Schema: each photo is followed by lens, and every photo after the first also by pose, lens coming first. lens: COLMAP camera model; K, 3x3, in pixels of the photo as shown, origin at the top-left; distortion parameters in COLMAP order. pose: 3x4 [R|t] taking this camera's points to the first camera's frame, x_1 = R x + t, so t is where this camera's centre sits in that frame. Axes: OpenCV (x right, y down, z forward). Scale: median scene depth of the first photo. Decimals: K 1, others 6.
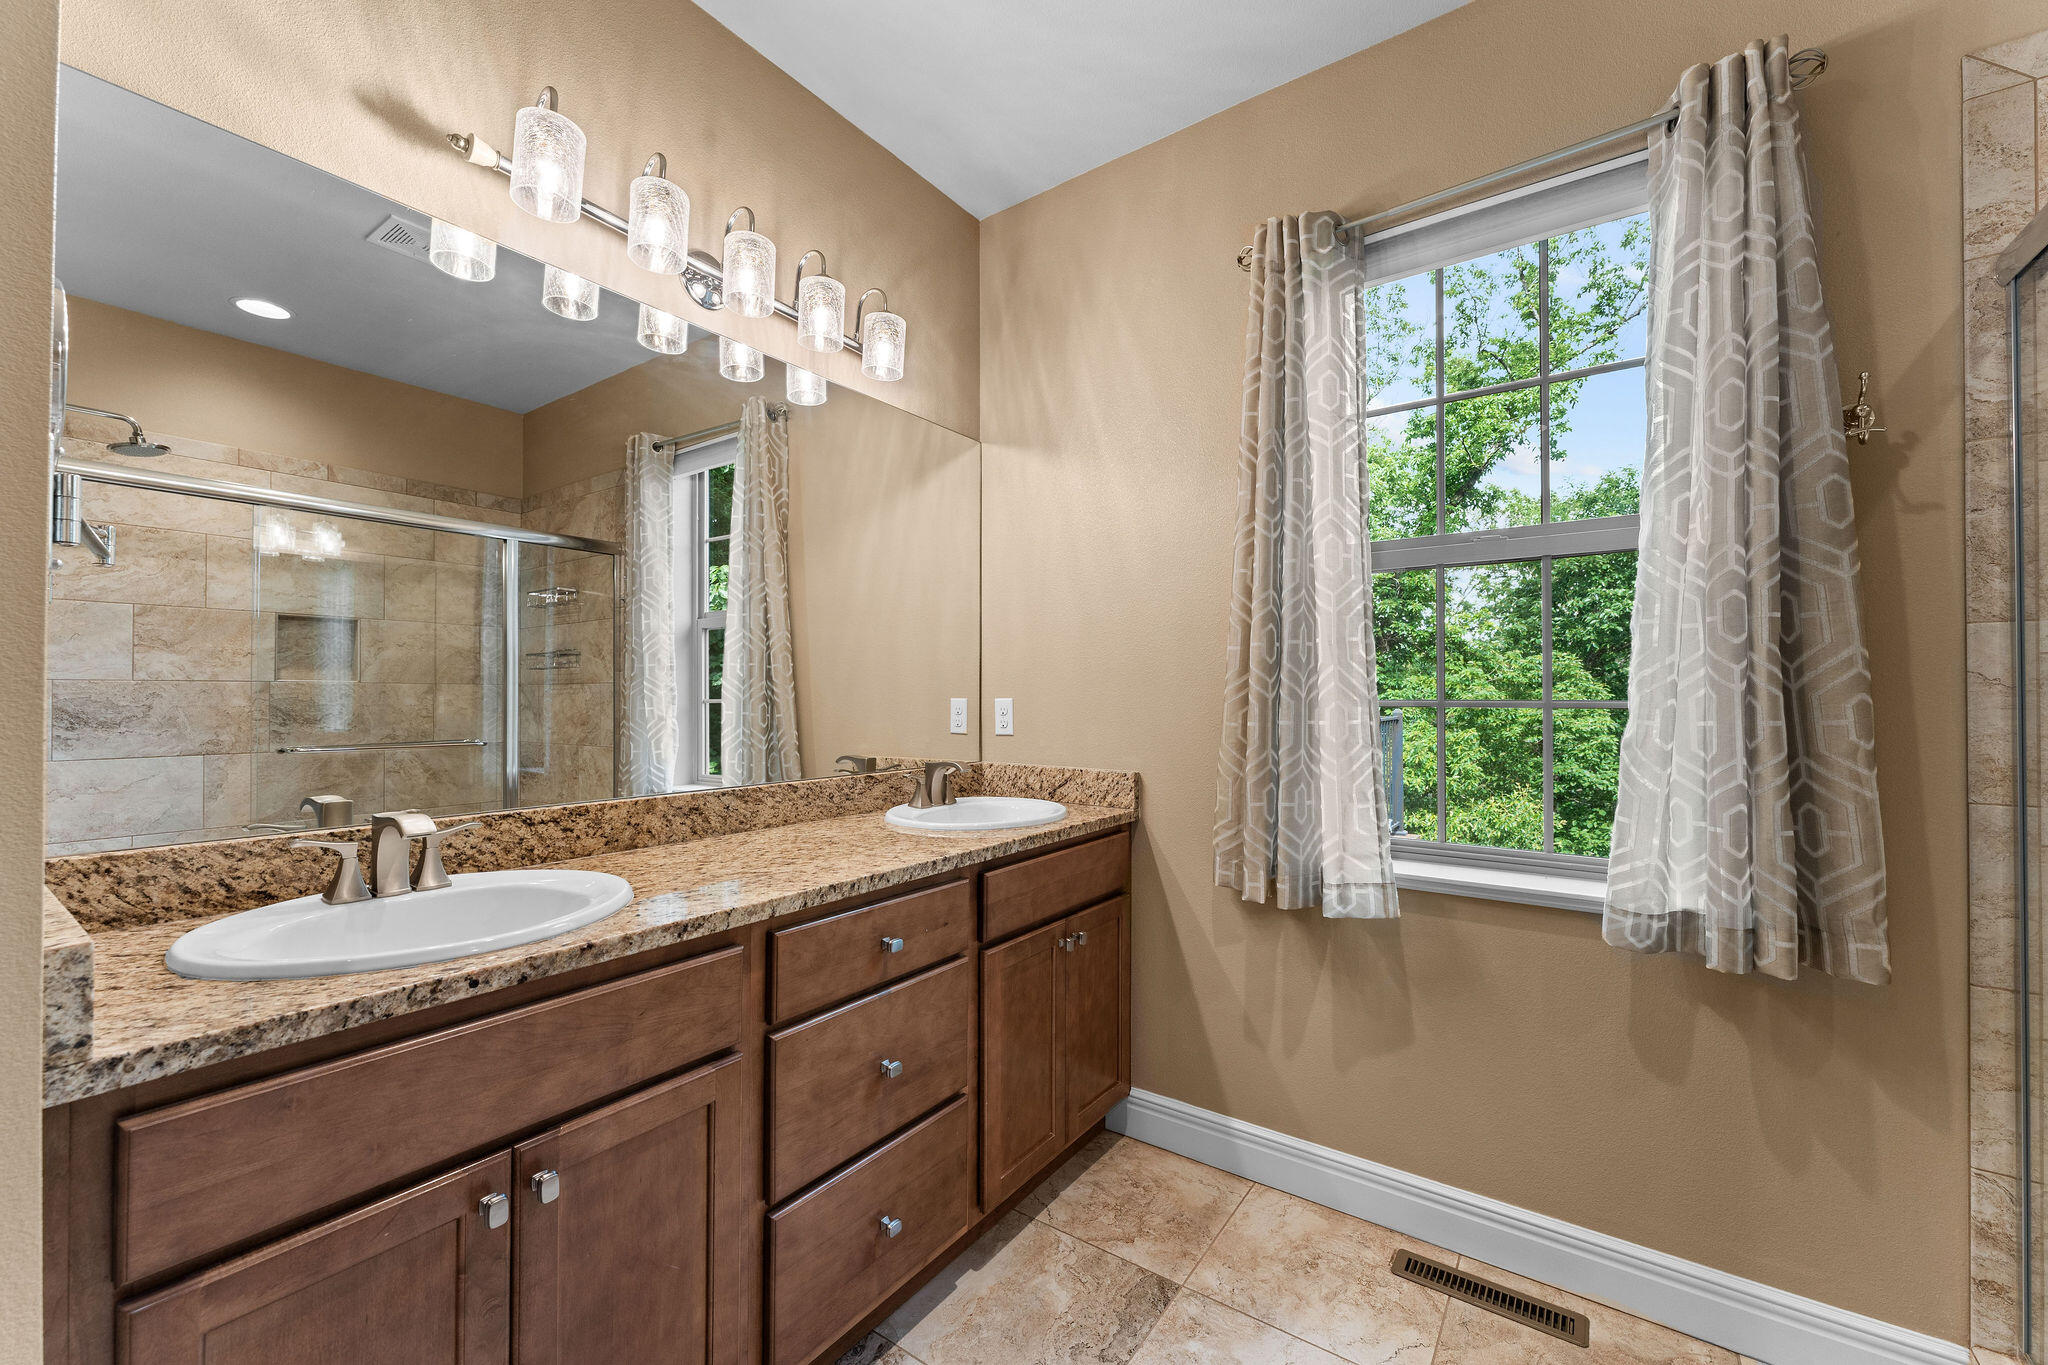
lens RADIAL K [[812.2, 0, 1030.0], [0, 812.2, 687.5], [0, 0, 1]] dist [0.002274, -0.000759]
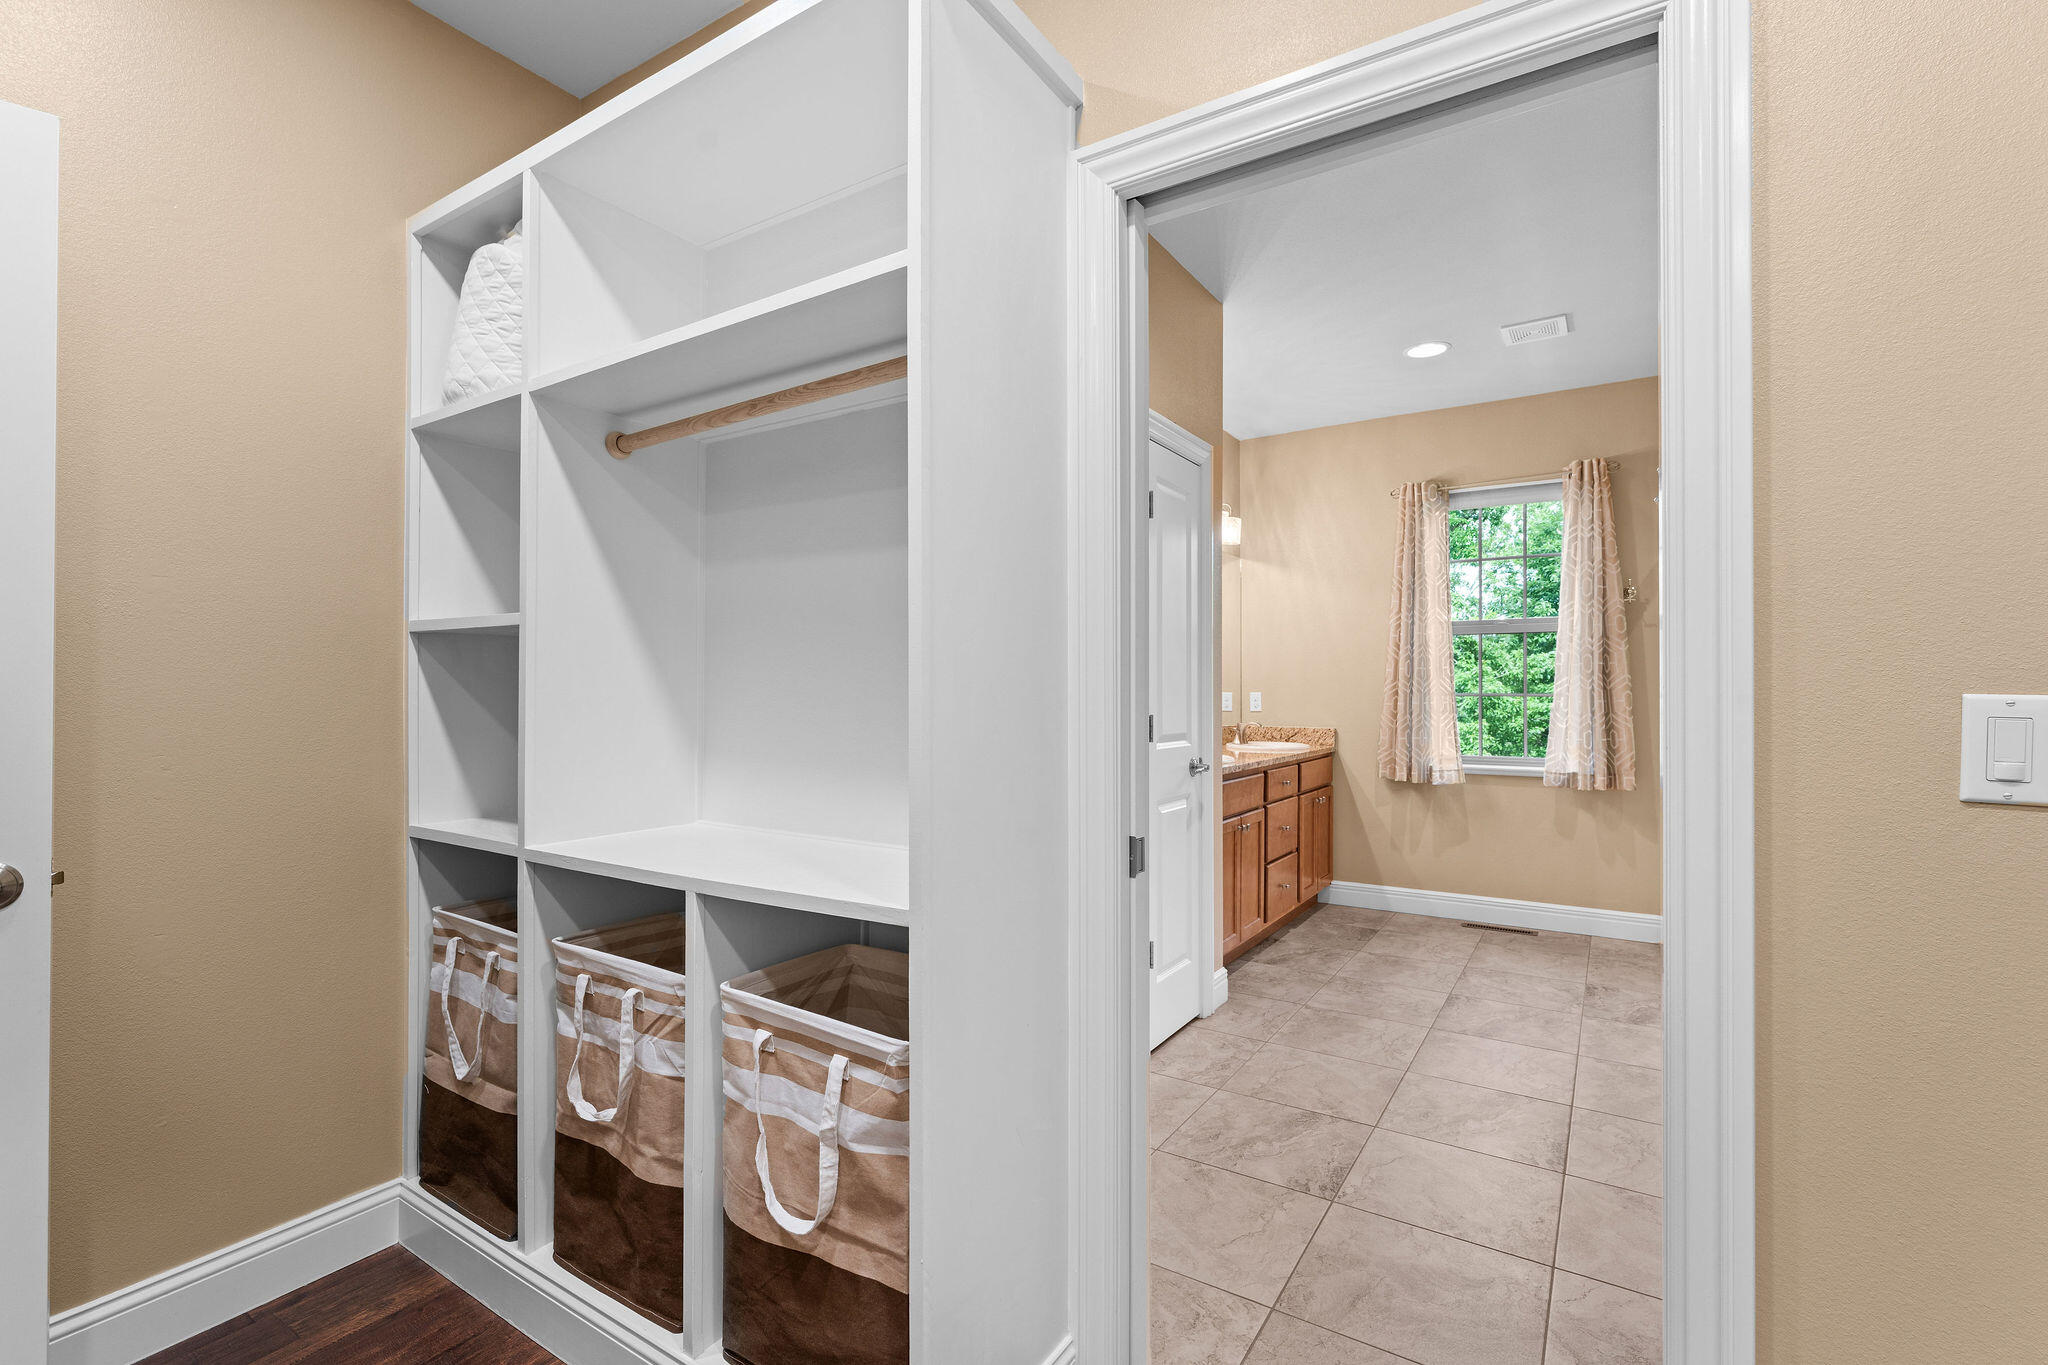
lens RADIAL K [[953.4, 0, 1014.6], [0, 953.4, 684.8], [0, 0, 1]] dist [0.000859, -0.000235]
pose [[0.998843, 0.001005, 0.048087, -0.959968], [-0.001261, 0.999985, 0.005277, -0.021107], [-0.048081, -0.005332, 0.998829, -1.662659]]
